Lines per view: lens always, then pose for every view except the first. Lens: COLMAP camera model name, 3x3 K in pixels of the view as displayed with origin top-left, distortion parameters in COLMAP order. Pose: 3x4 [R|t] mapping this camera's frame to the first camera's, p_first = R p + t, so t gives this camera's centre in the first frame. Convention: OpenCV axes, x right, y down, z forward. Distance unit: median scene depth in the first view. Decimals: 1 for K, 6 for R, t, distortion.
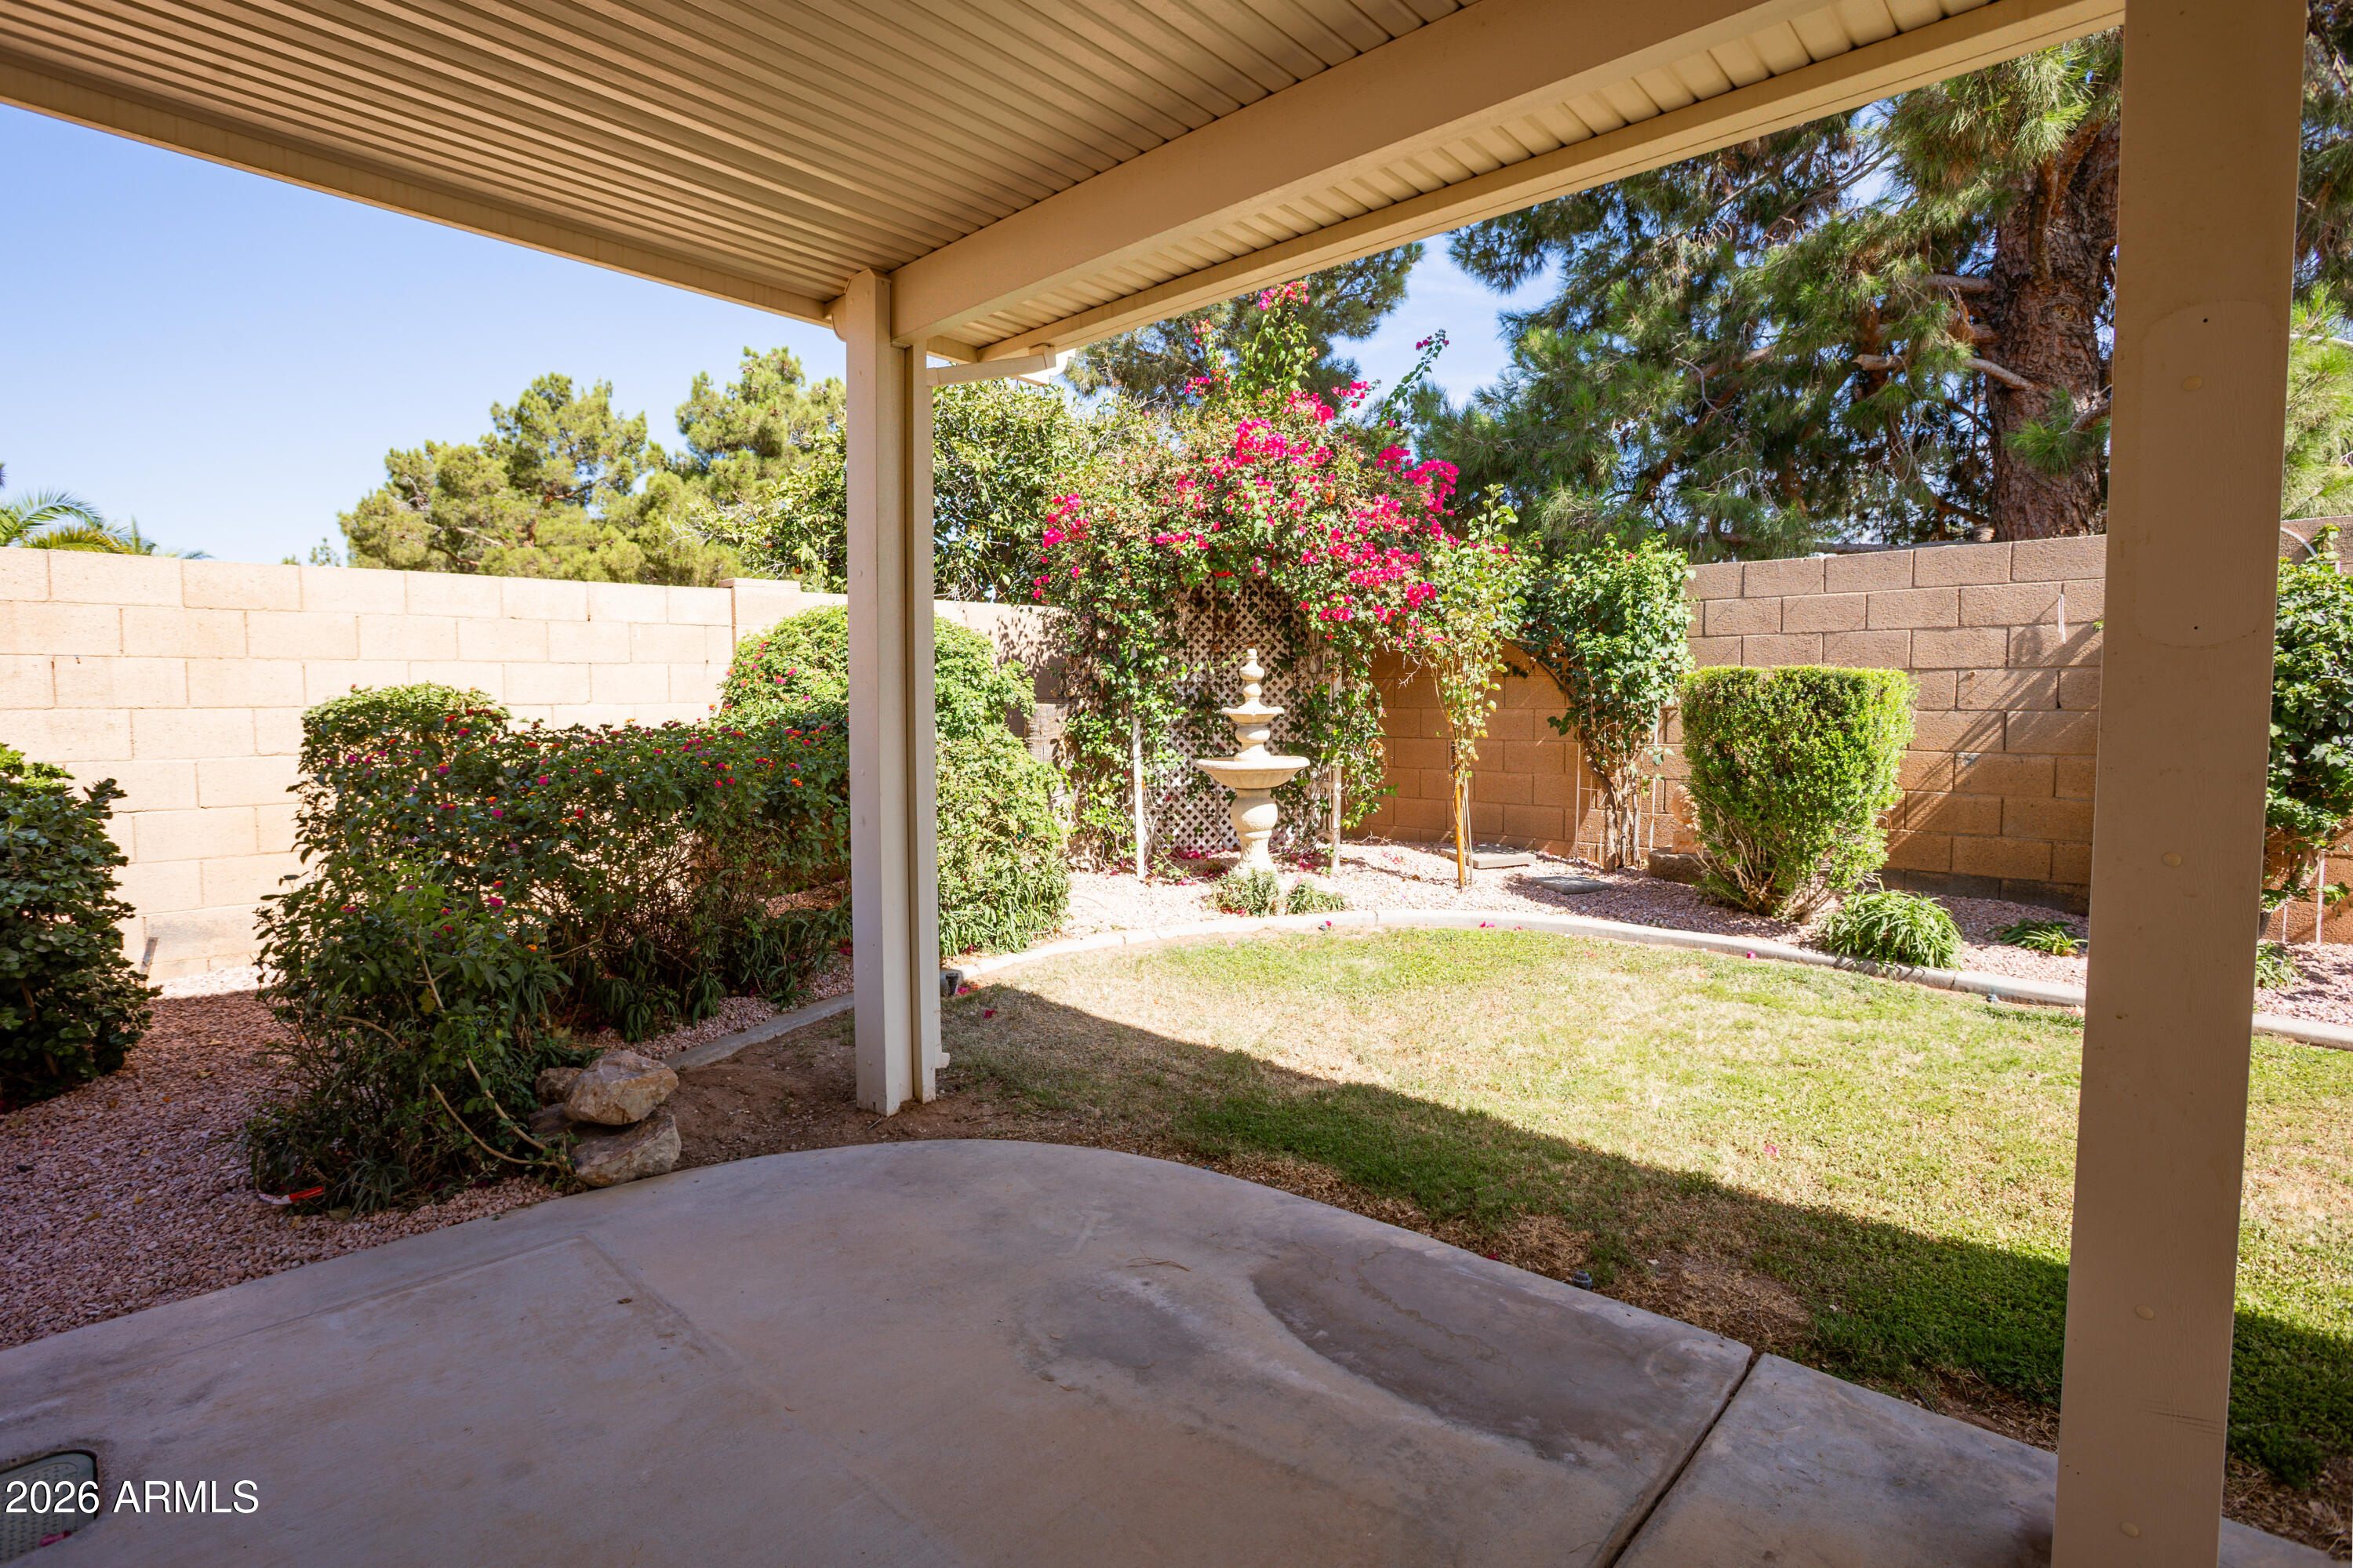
lens RADIAL K [[1151.1, 0, 1150.0], [0, 1151.1, 781.8], [0, 0, 1]] dist [-0.068366, 0.028478]
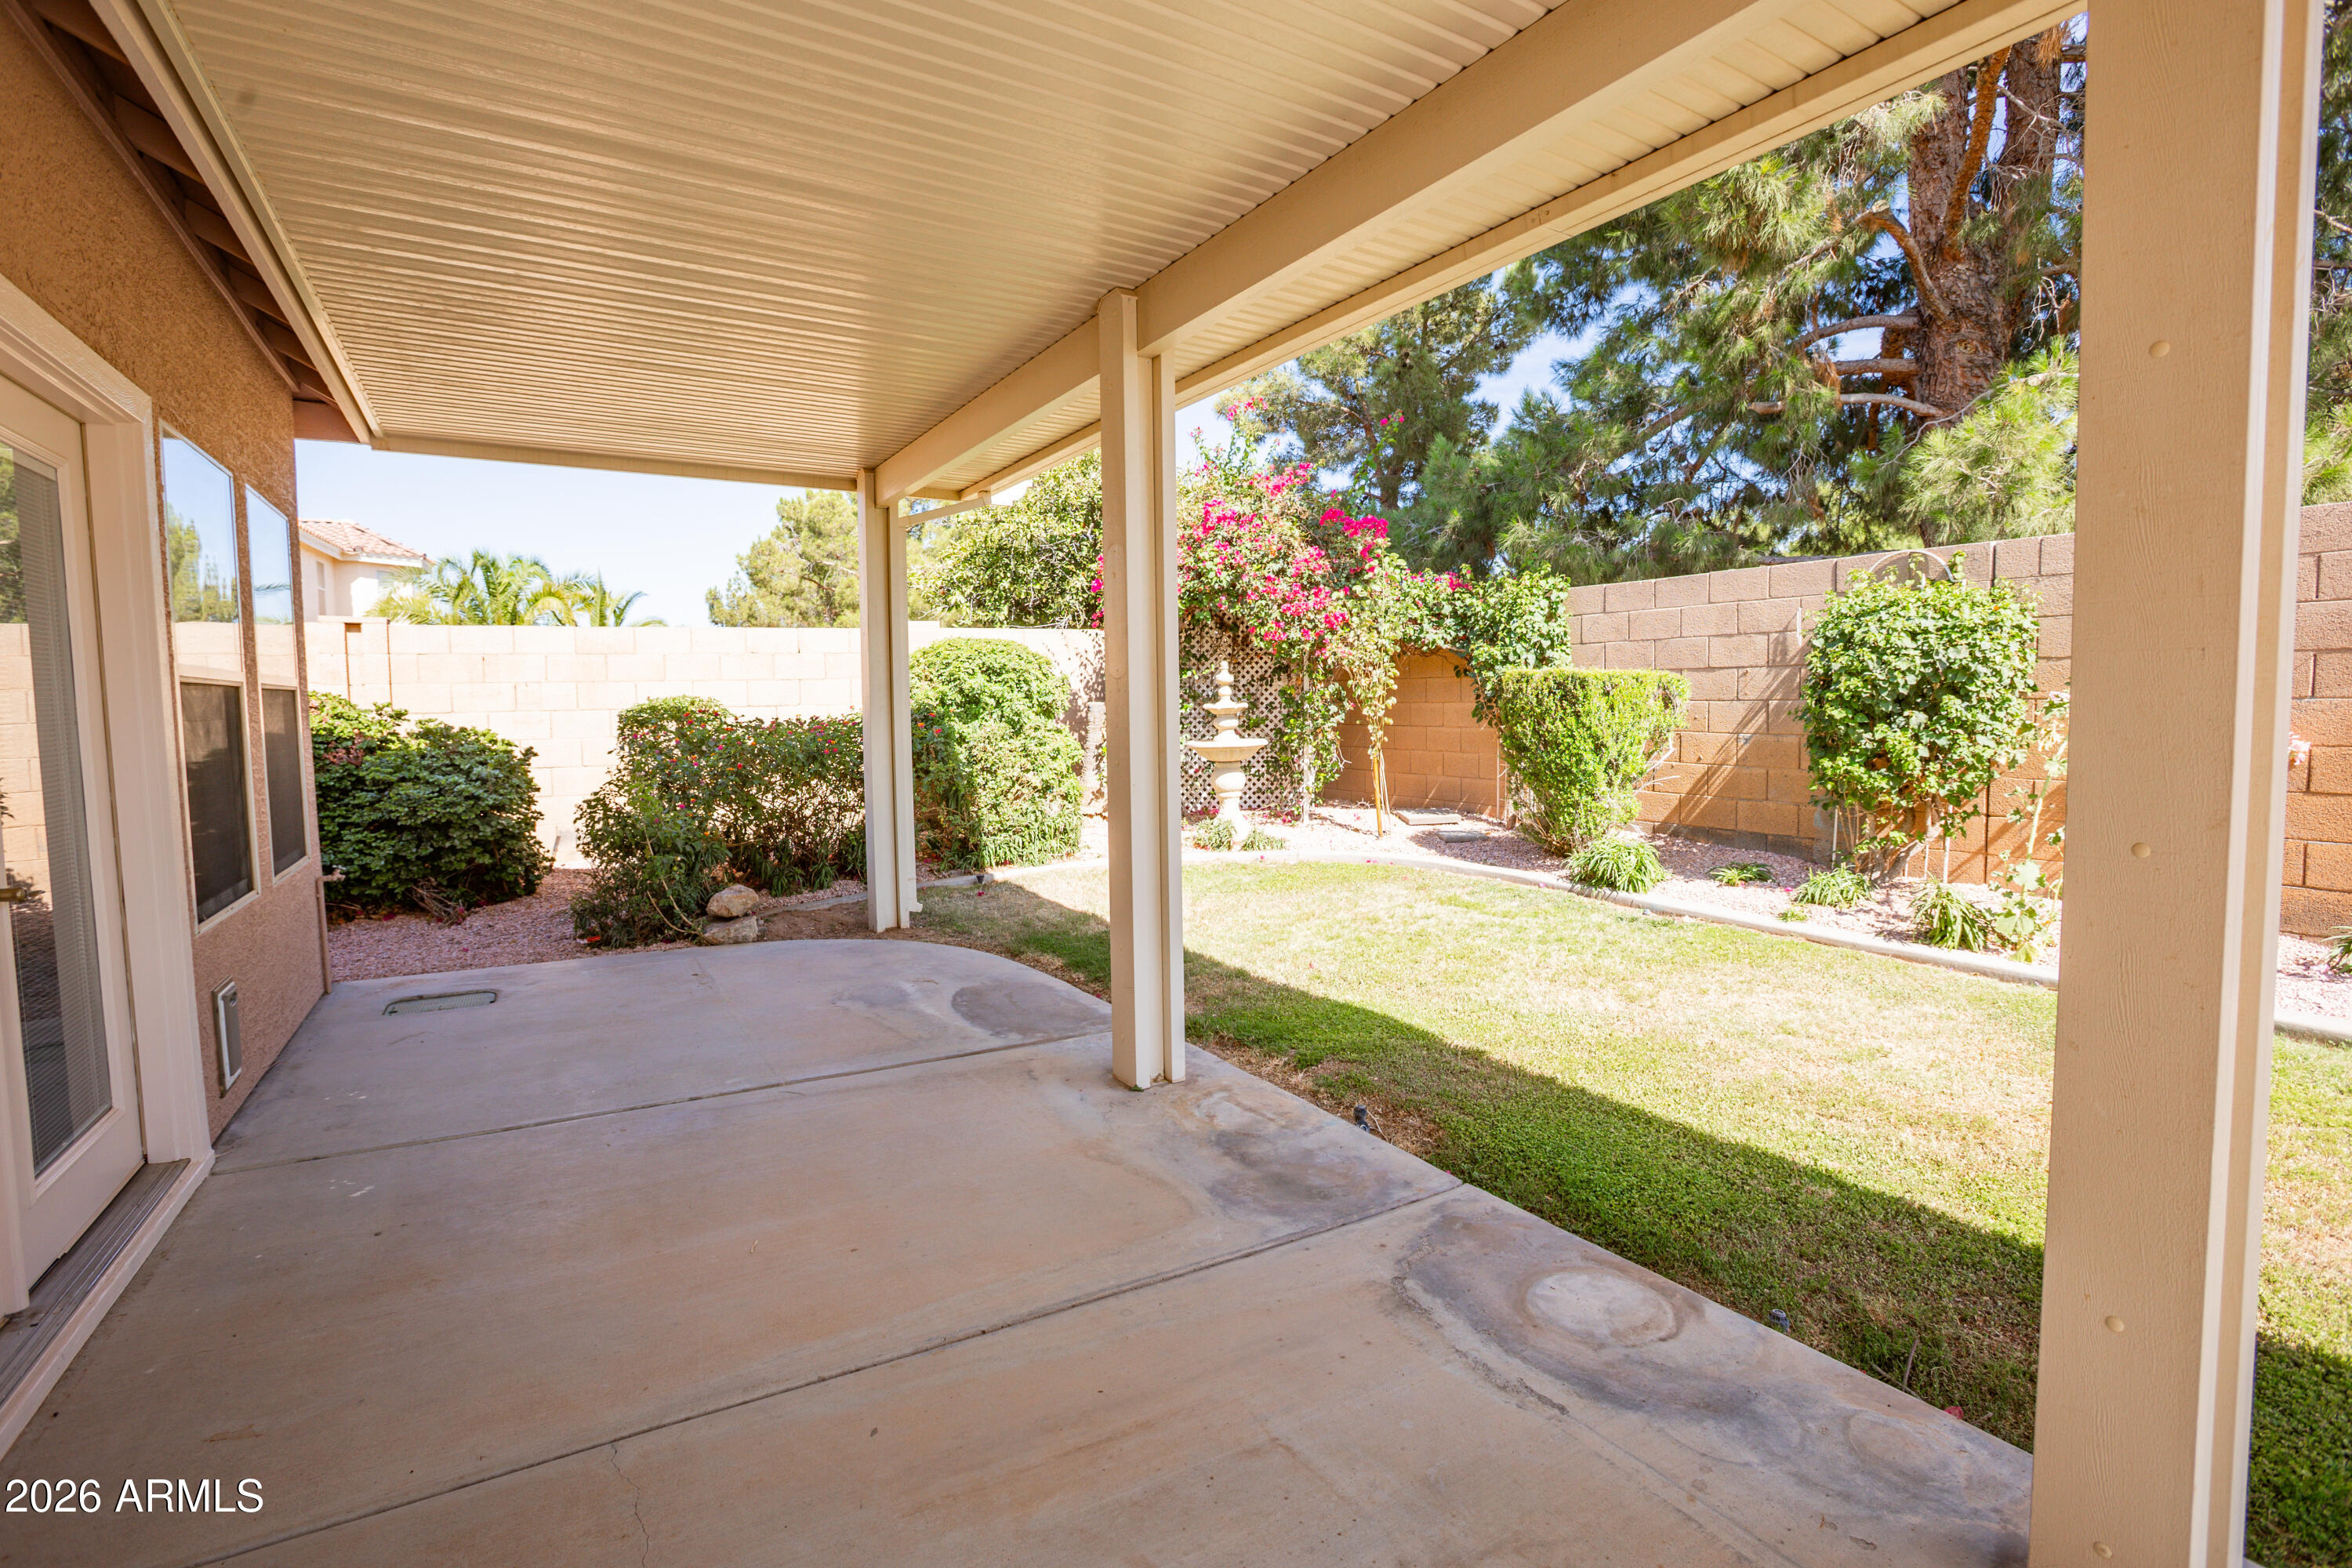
lens RADIAL K [[1136.9, 0, 1176.0], [0, 1136.9, 784.0], [0, 0, 1]] dist [-0.068544, 0.021996]
pose [[0.960397, 0.010201, -0.278448, 0.529394], [-0.008198, 0.999931, 0.008356, 0.027923], [0.278514, -0.005742, 0.960415, -0.432632]]
